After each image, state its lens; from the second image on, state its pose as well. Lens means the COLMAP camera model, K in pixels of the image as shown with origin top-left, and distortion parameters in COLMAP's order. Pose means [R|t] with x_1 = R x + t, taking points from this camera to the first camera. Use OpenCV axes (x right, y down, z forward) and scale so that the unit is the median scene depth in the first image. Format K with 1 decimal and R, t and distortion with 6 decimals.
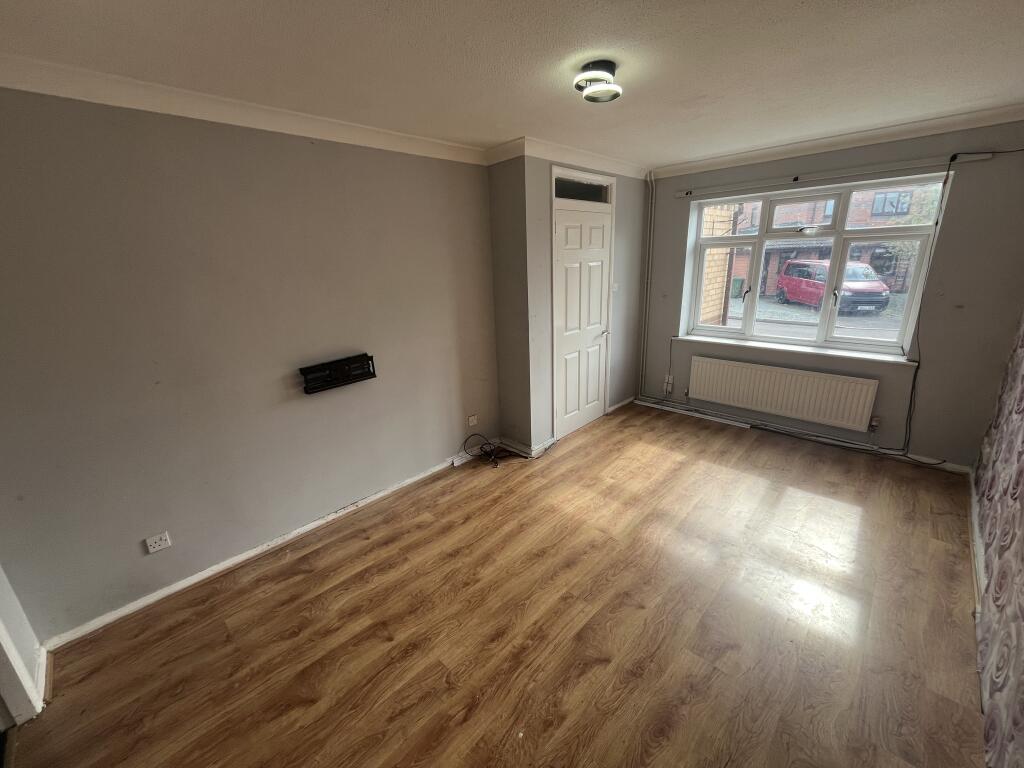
lens RADIAL K [[416.4, 0, 512.1], [0, 416.4, 386.3], [0, 0, 1]] dist [-0.003462, 0.000387]
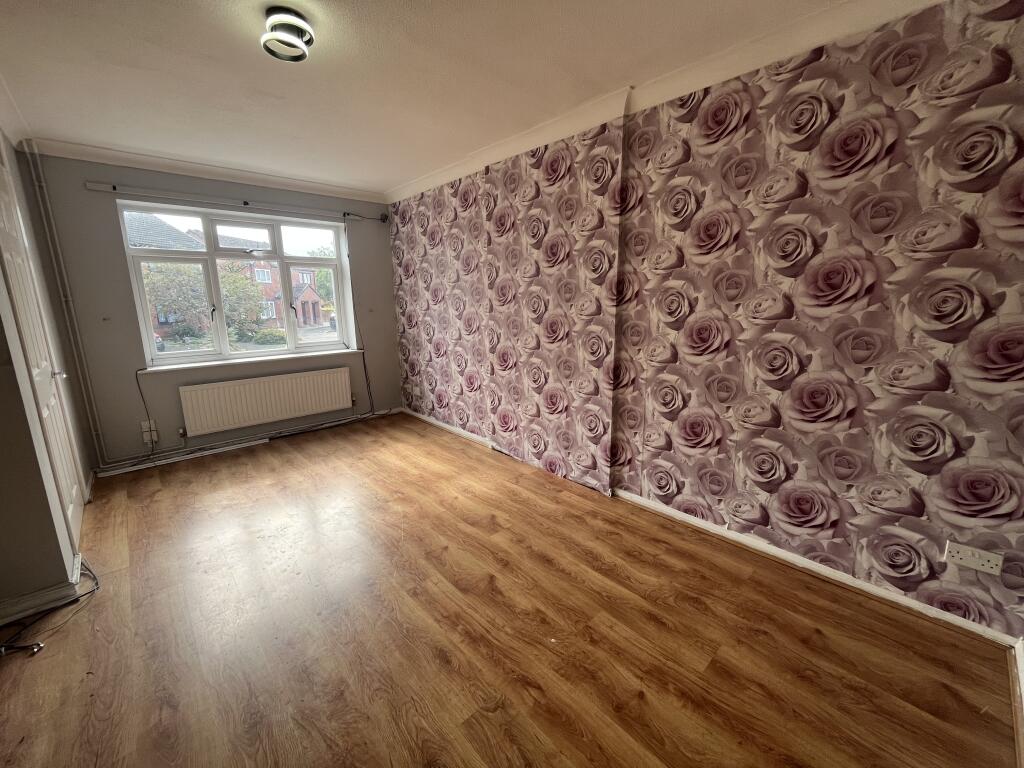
lens RADIAL K [[416.4, 0, 511.2], [0, 416.4, 382.6], [0, 0, 1]] dist [-0.003462, 0.000387]
pose [[0.057880, -0.165676, 0.984480, -0.416749], [0.305914, 0.941638, 0.140480, 0.005782], [-0.950298, 0.293035, 0.105185, 0.346571]]
